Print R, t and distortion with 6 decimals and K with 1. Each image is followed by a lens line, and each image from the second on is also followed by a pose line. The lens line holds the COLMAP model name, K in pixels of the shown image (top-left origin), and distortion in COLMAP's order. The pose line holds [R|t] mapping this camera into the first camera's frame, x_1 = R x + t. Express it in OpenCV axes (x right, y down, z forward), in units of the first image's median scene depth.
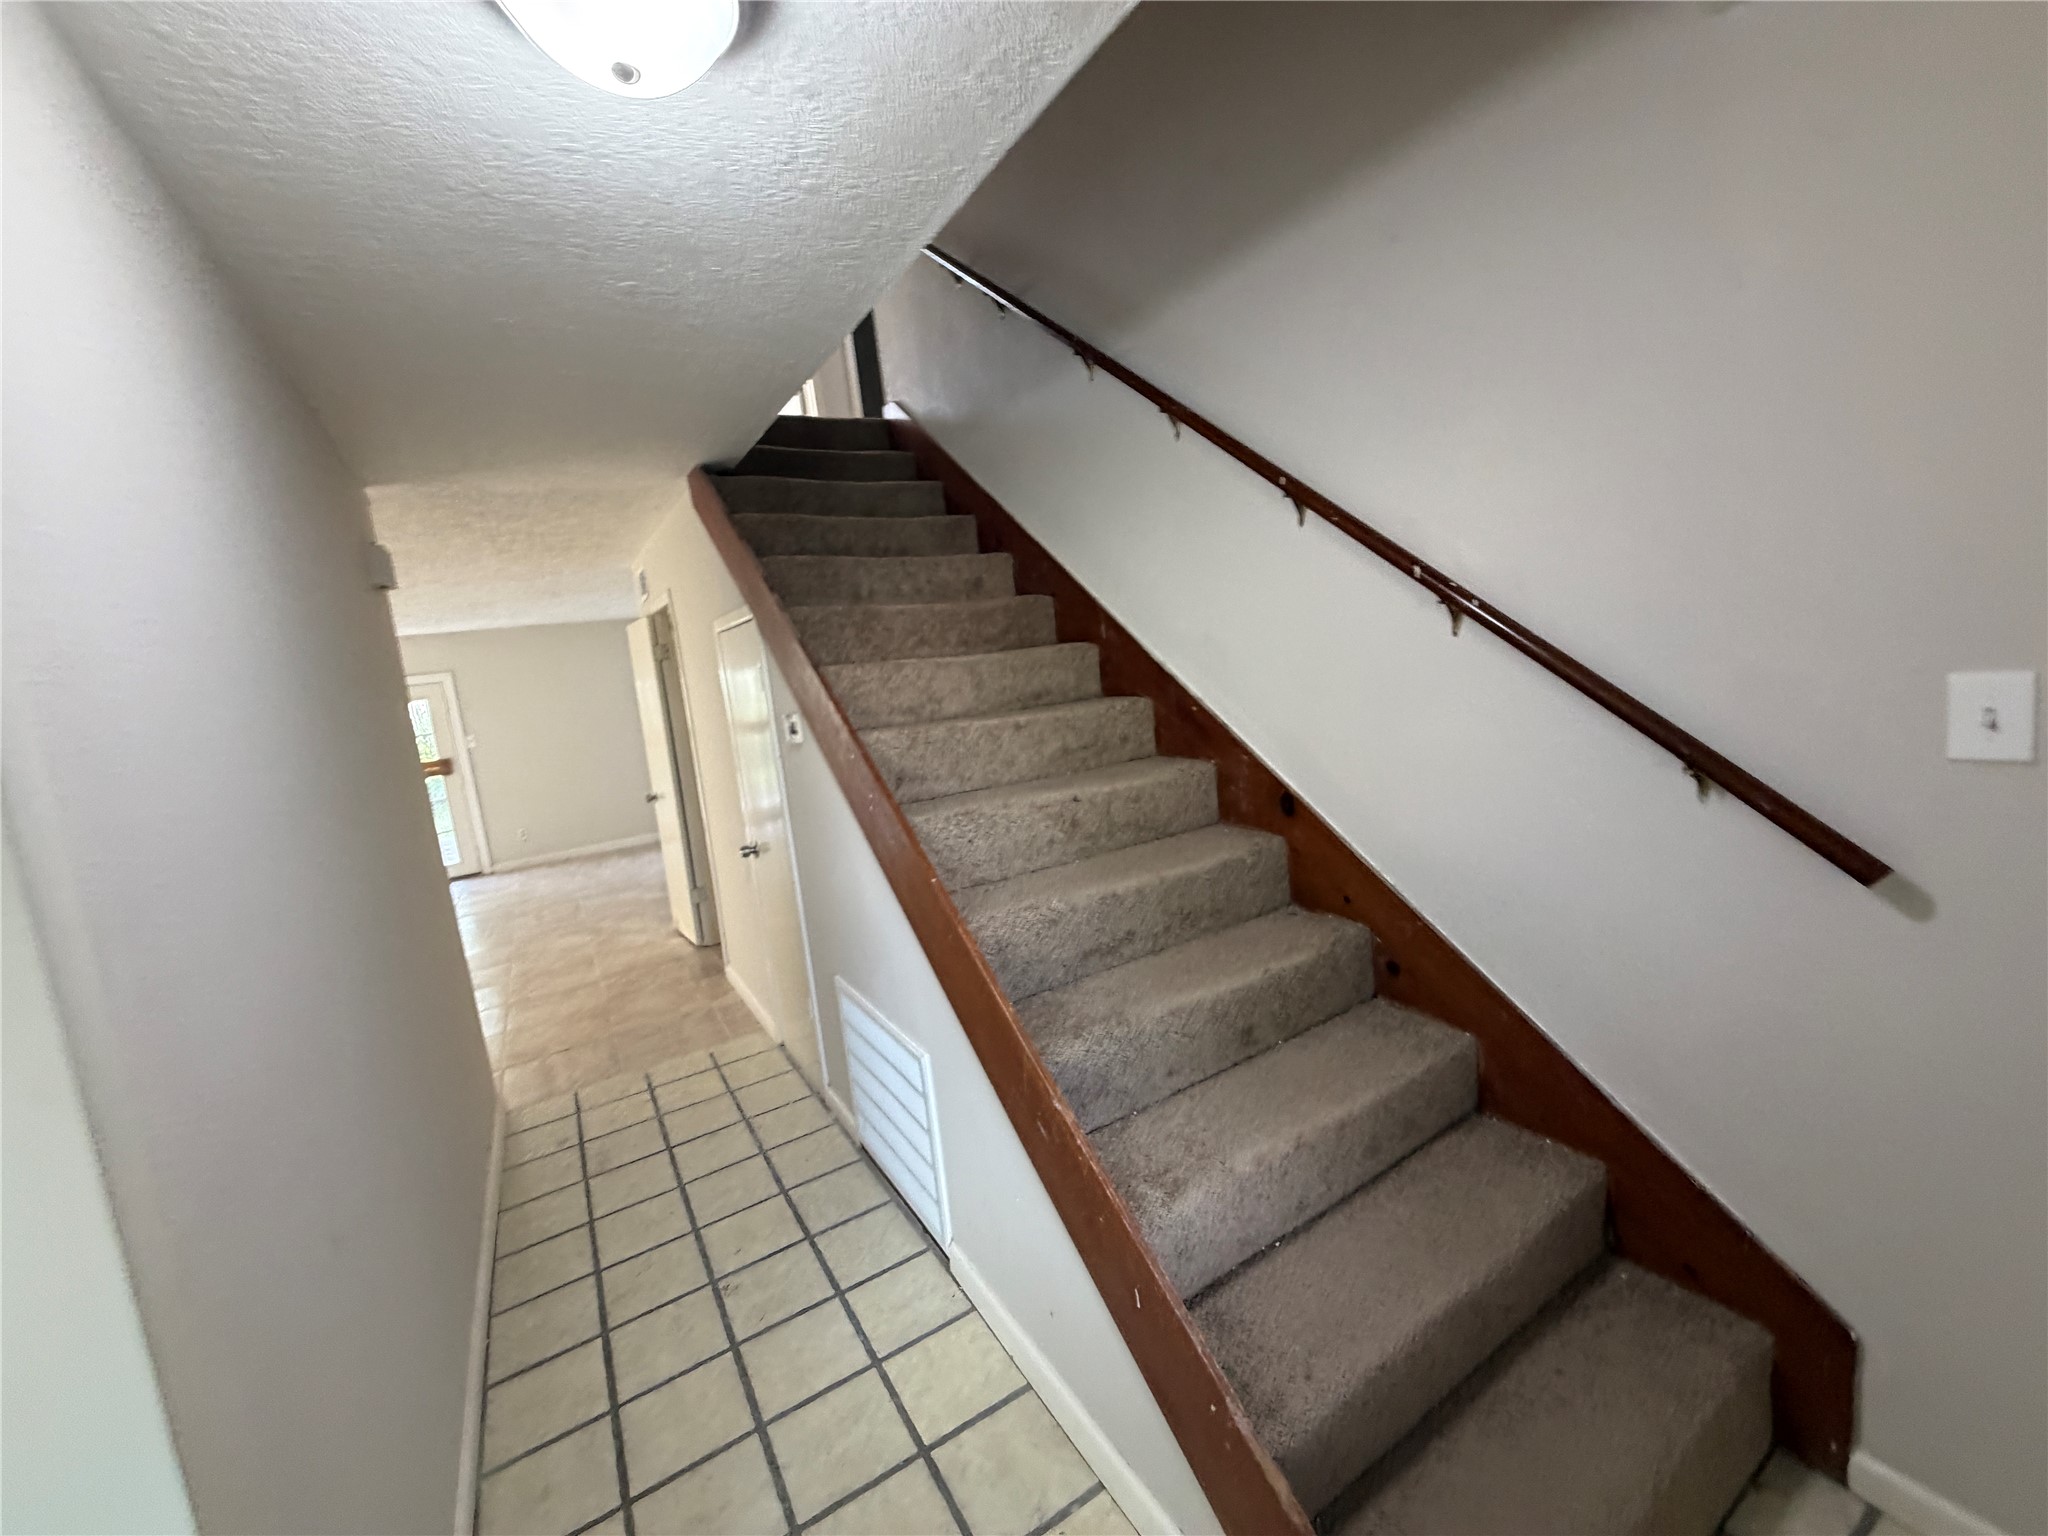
lens RADIAL K [[817.2, 0, 1021.1], [0, 817.2, 764.9], [0, 0, 1]] dist [0.017128, 0.000300]
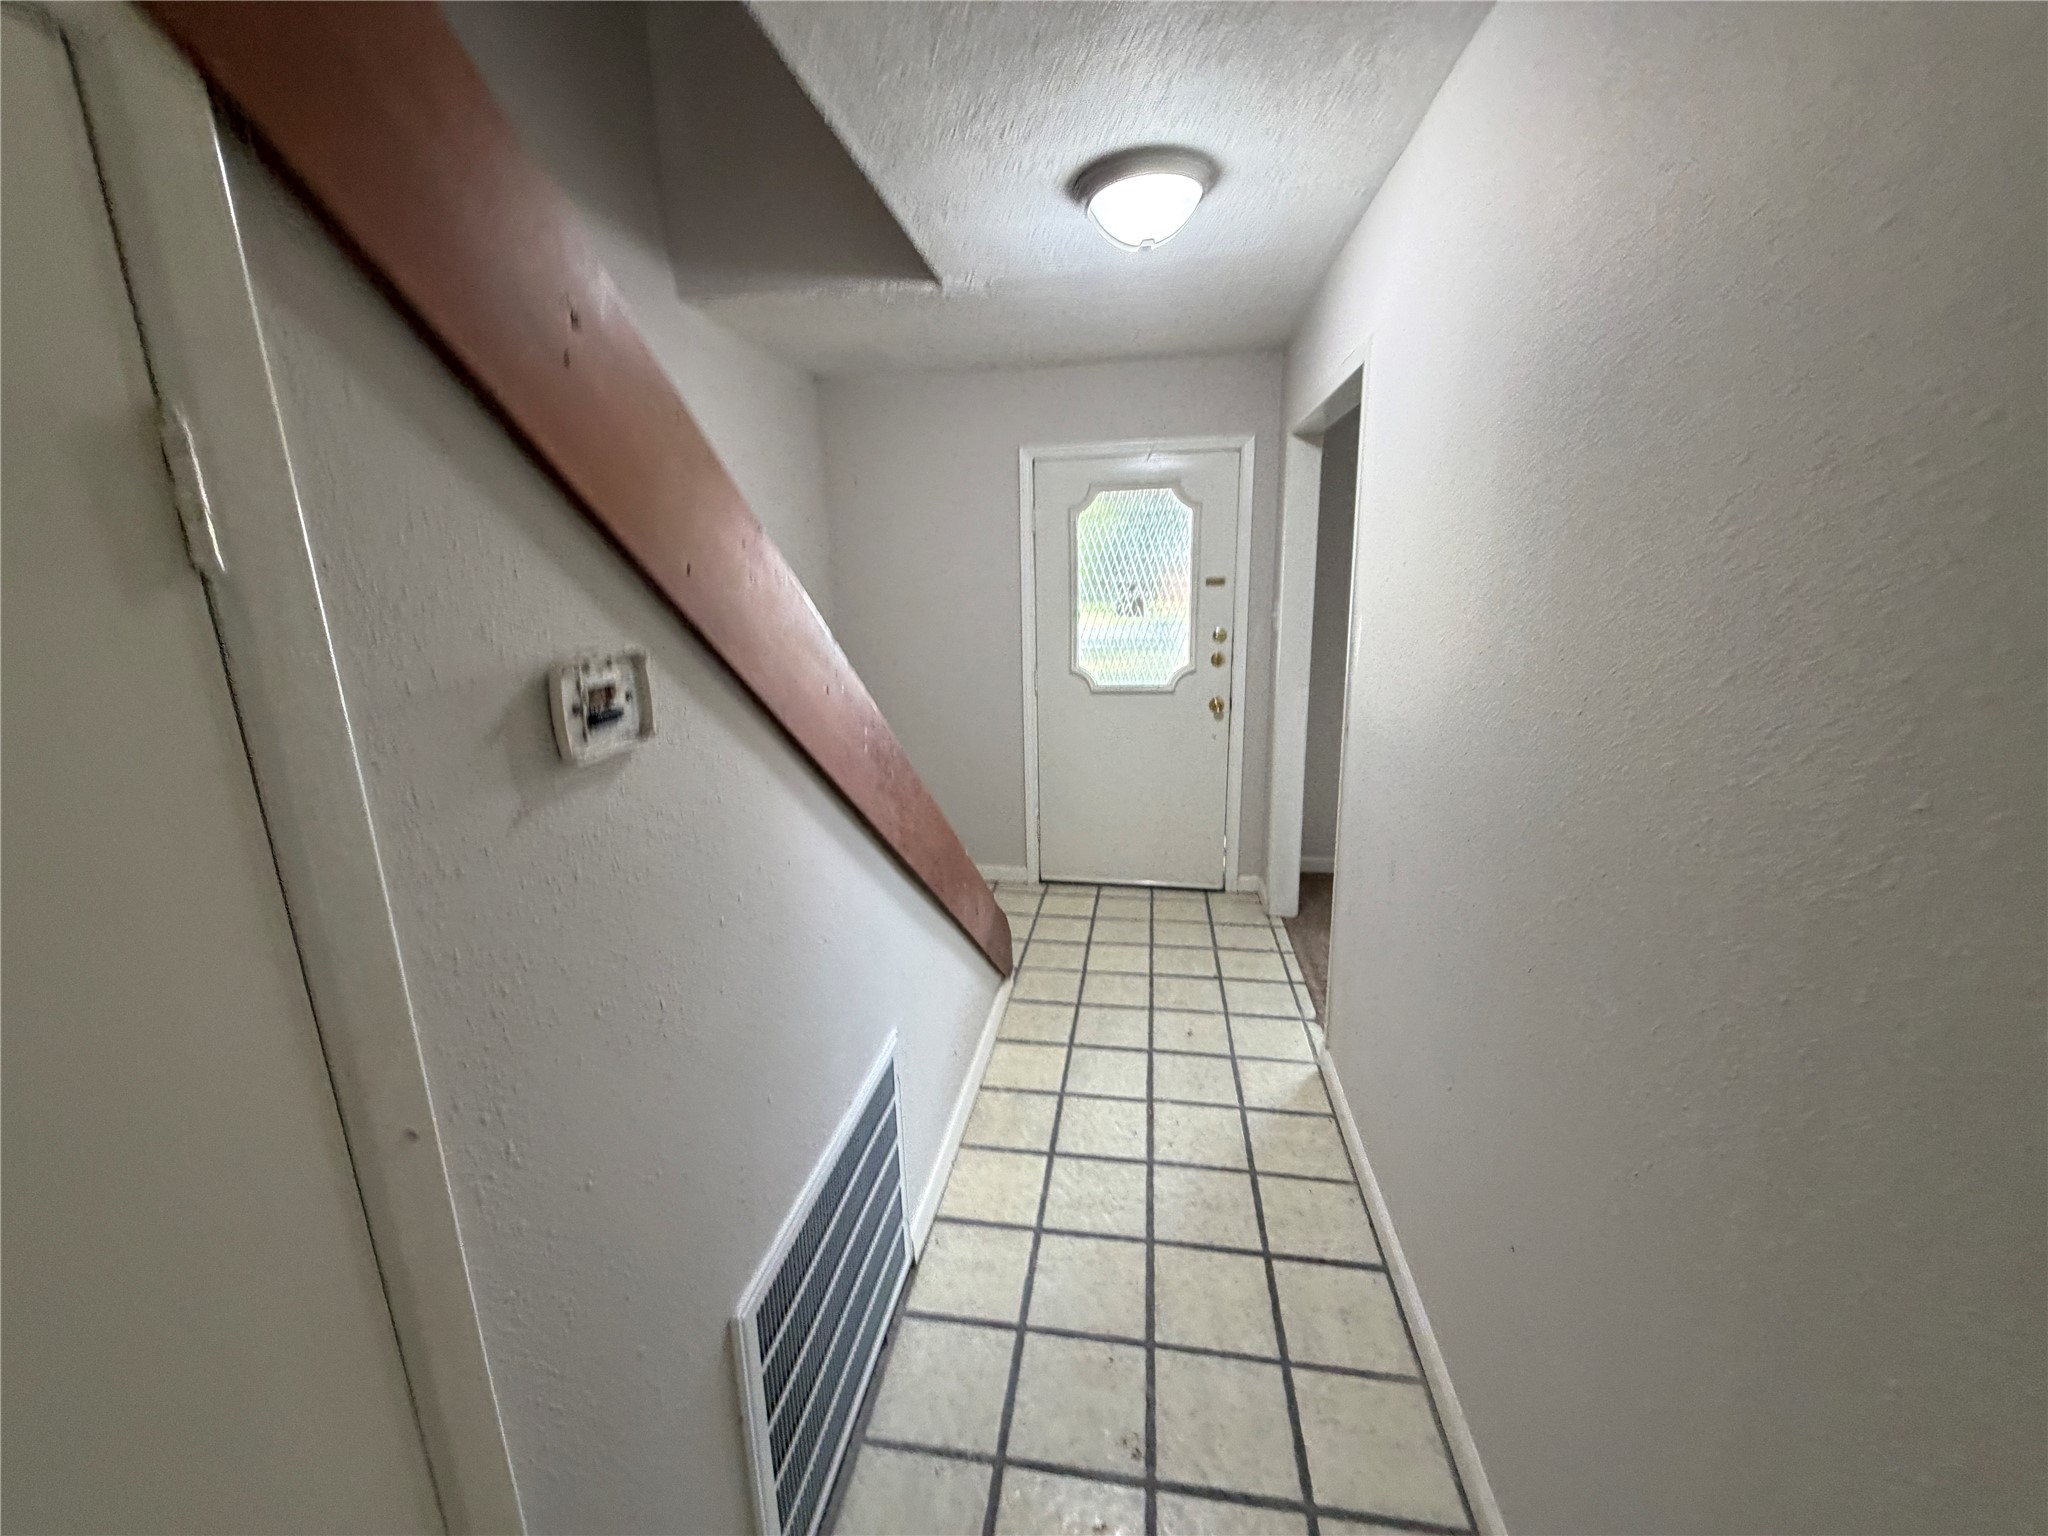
lens RADIAL K [[817.2, 0, 1020.8], [0, 817.2, 766.3], [0, 0, 1]] dist [0.017128, 0.000300]
pose [[-0.755468, -0.031599, 0.654423, -0.887947], [0.187336, 0.946718, 0.261973, -0.105951], [-0.627832, 0.320509, -0.709296, 1.702456]]
